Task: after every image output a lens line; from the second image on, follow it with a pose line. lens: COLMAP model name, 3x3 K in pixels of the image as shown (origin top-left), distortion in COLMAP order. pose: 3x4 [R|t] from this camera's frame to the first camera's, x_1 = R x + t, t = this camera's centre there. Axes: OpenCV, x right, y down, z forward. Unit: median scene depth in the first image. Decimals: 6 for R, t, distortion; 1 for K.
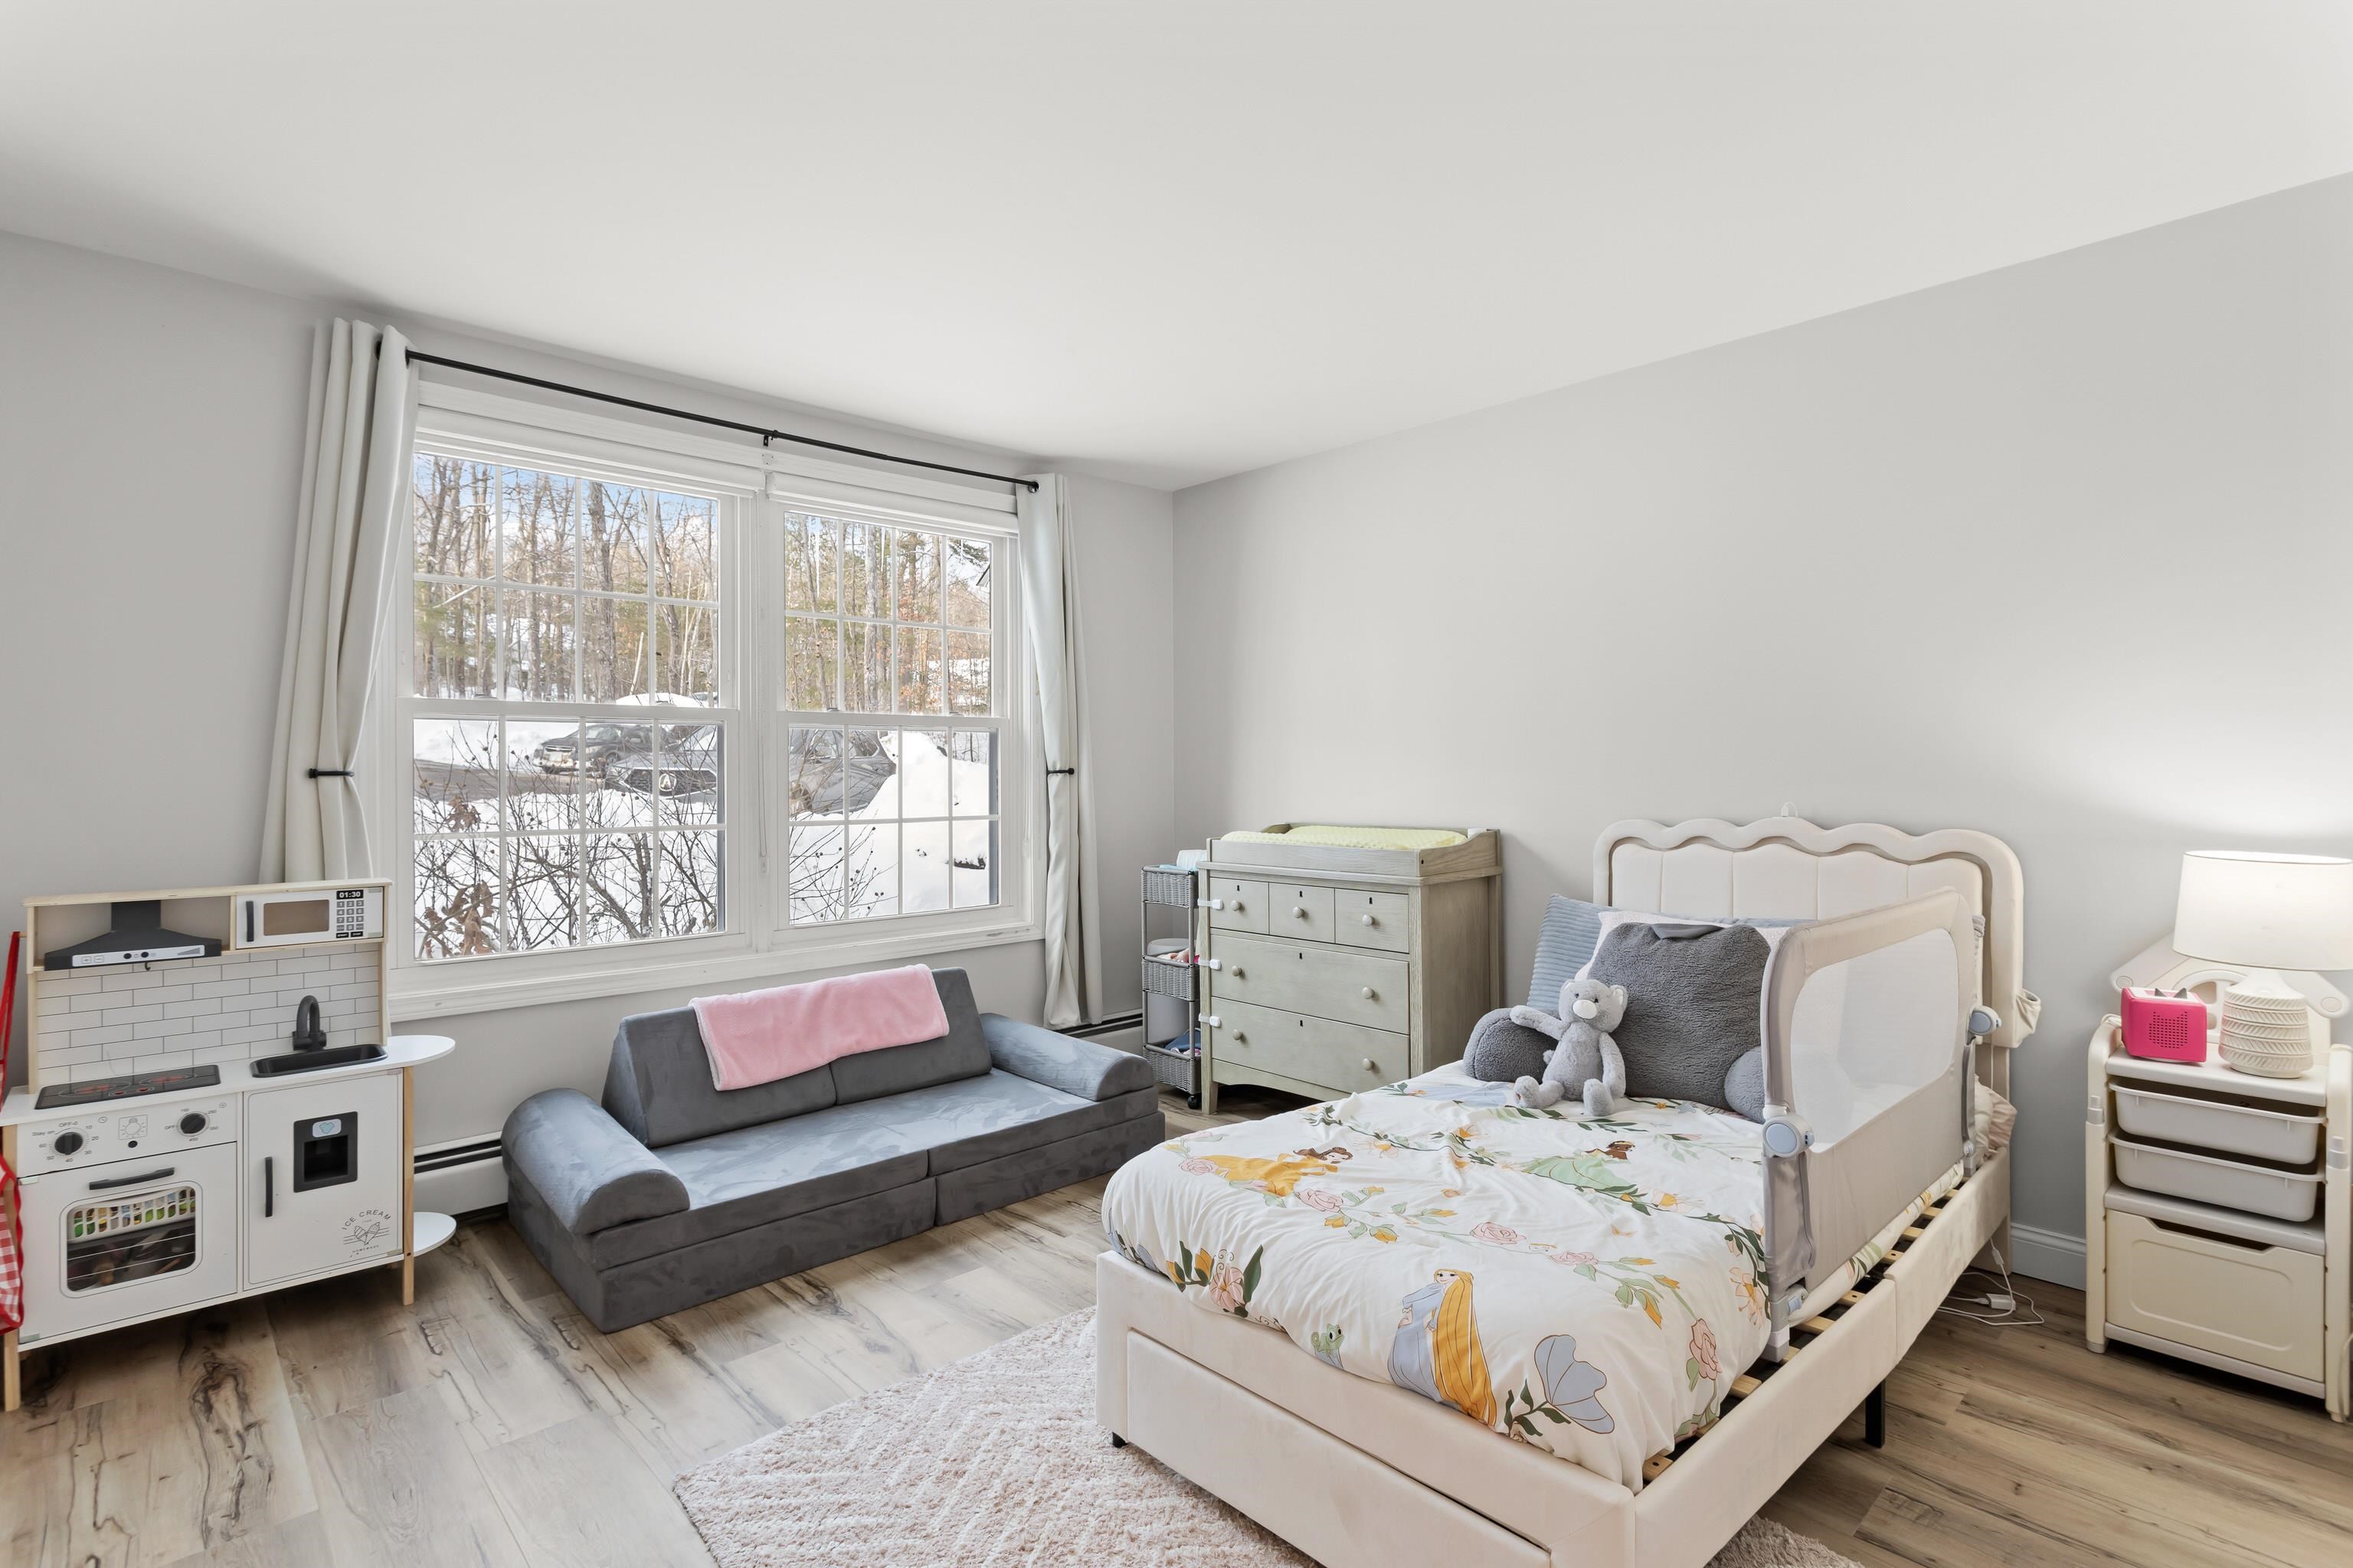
lens RADIAL K [[1127.9, 0, 1176.5], [0, 1127.9, 784.0], [0, 0, 1]] dist [-0.000725, 0.000207]
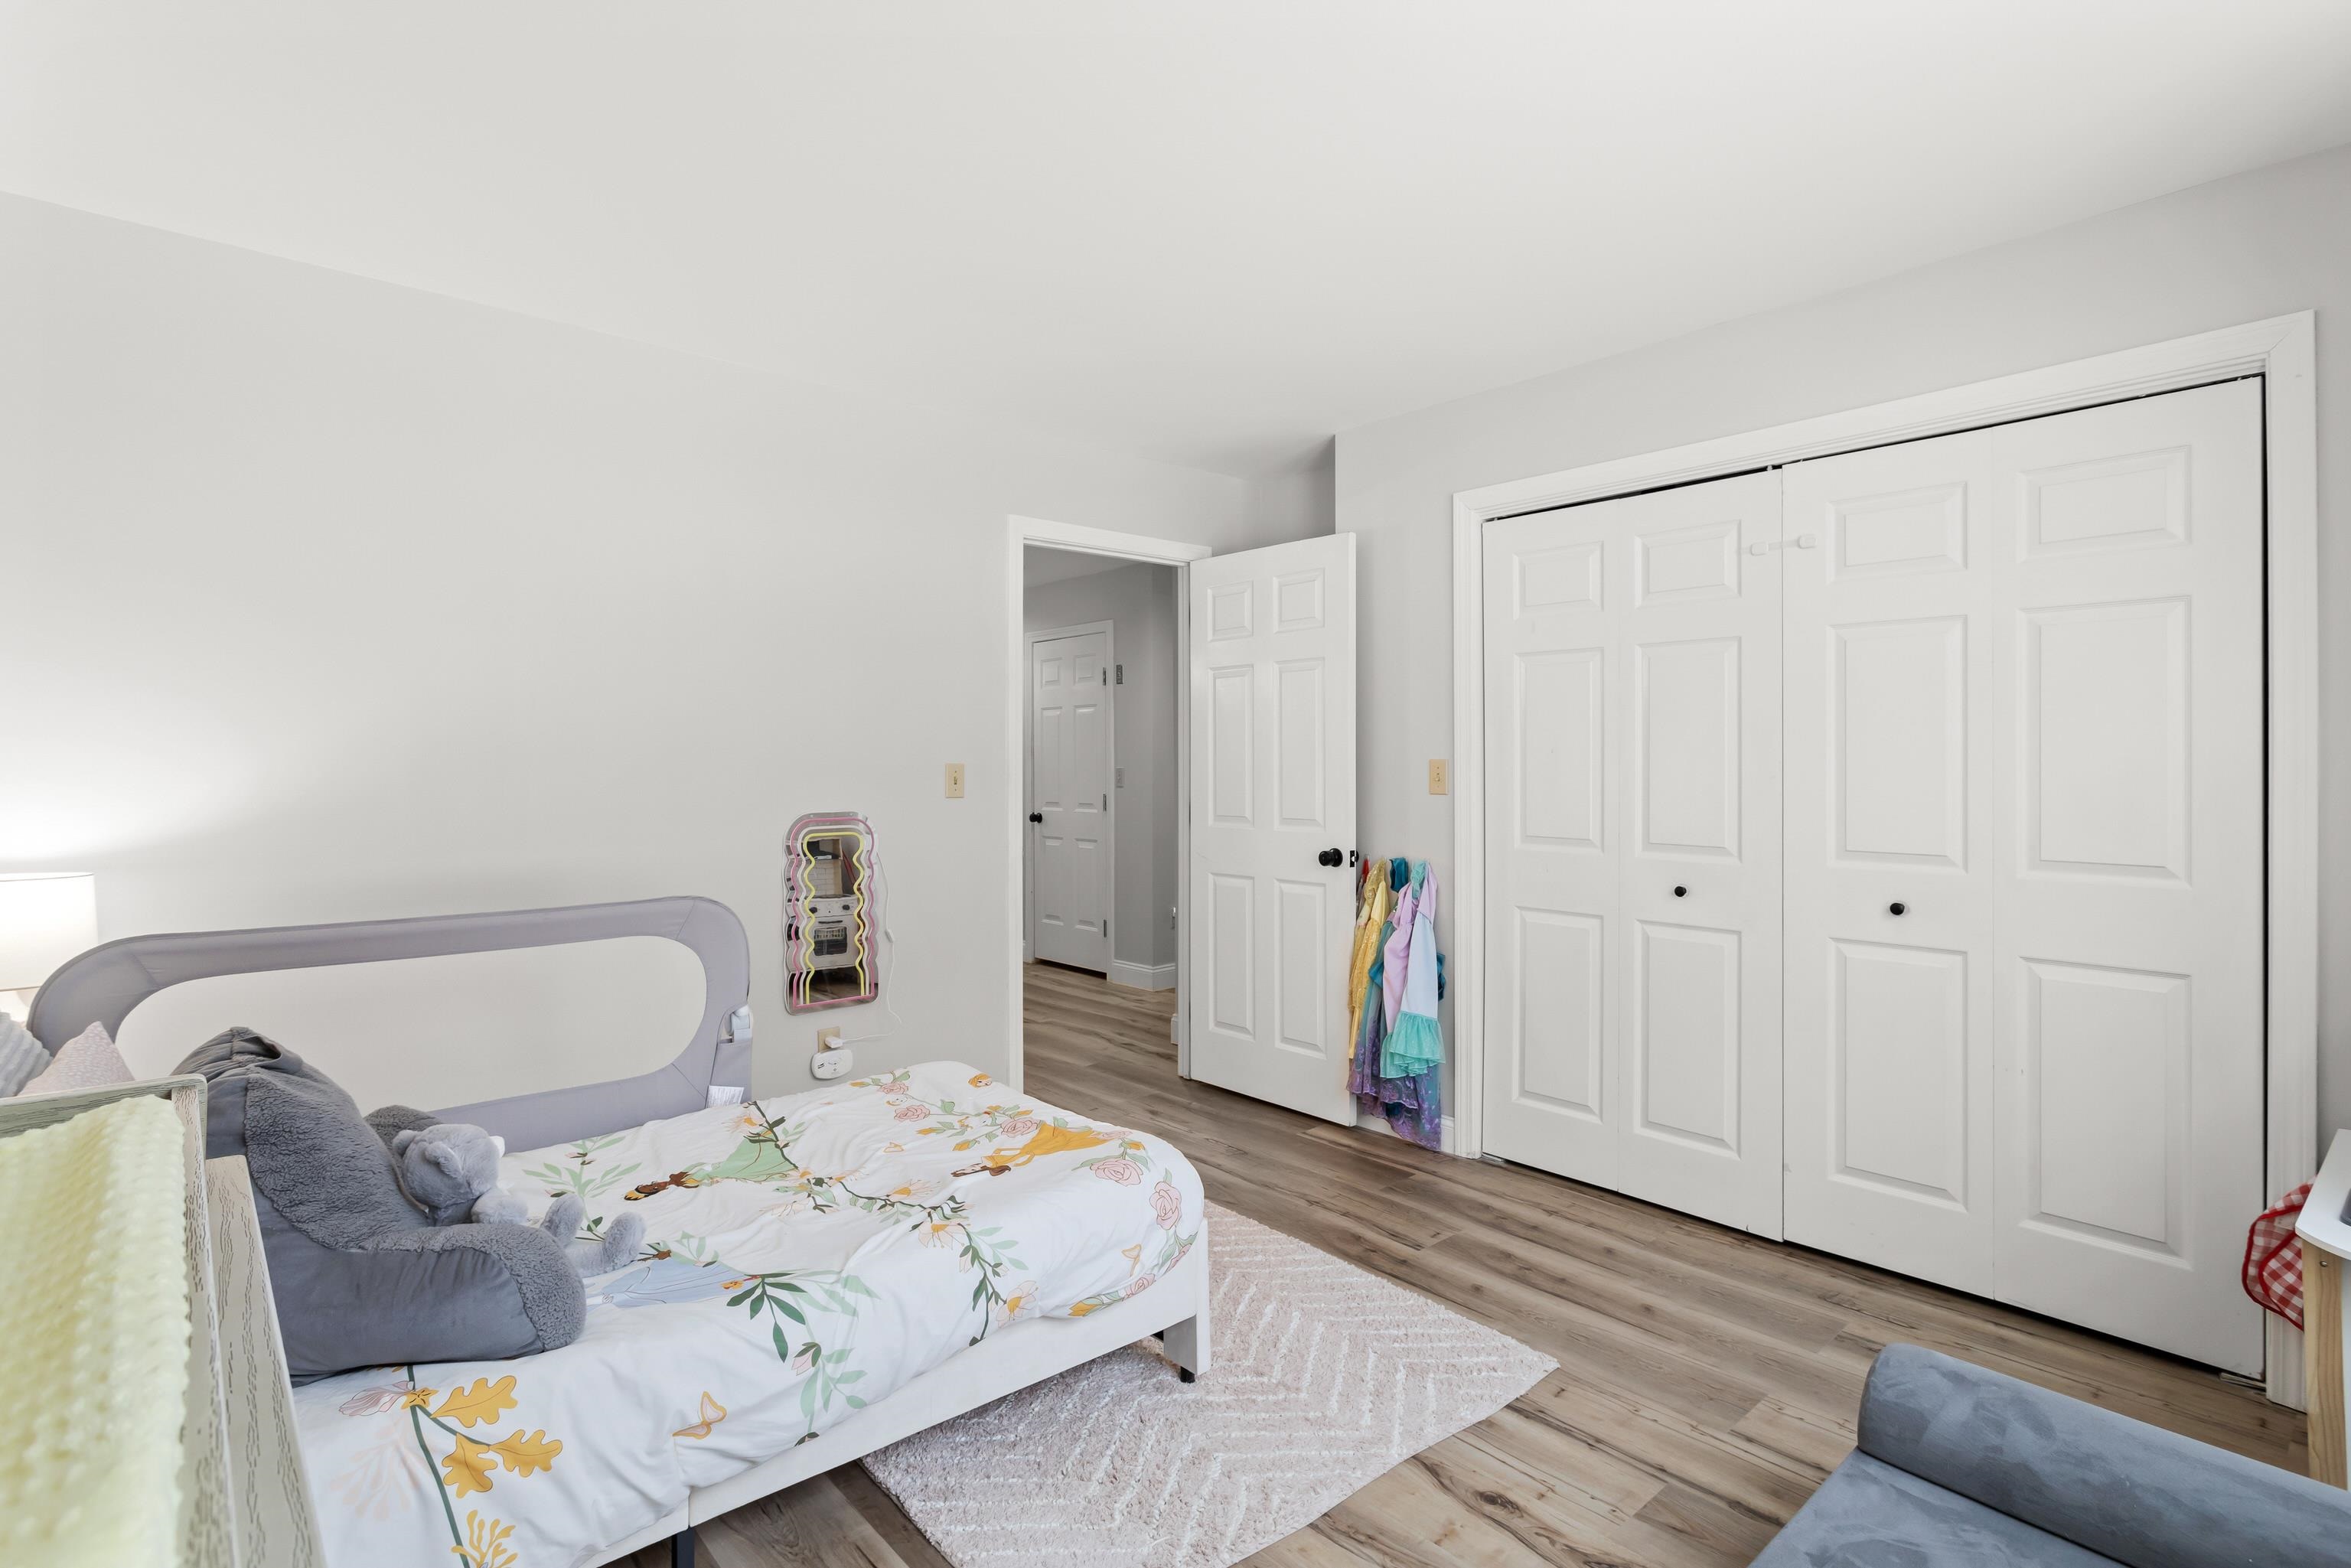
lens RADIAL K [[1126.9, 0, 1175.5], [0, 1126.9, 784.0], [0, 0, 1]] dist [-0.000725, 0.000207]
pose [[-0.999638, 0.011041, 0.024534, -0.065766], [0.011250, 0.999901, 0.008404, -0.014541], [-0.024439, 0.008677, -0.999664, 1.858379]]
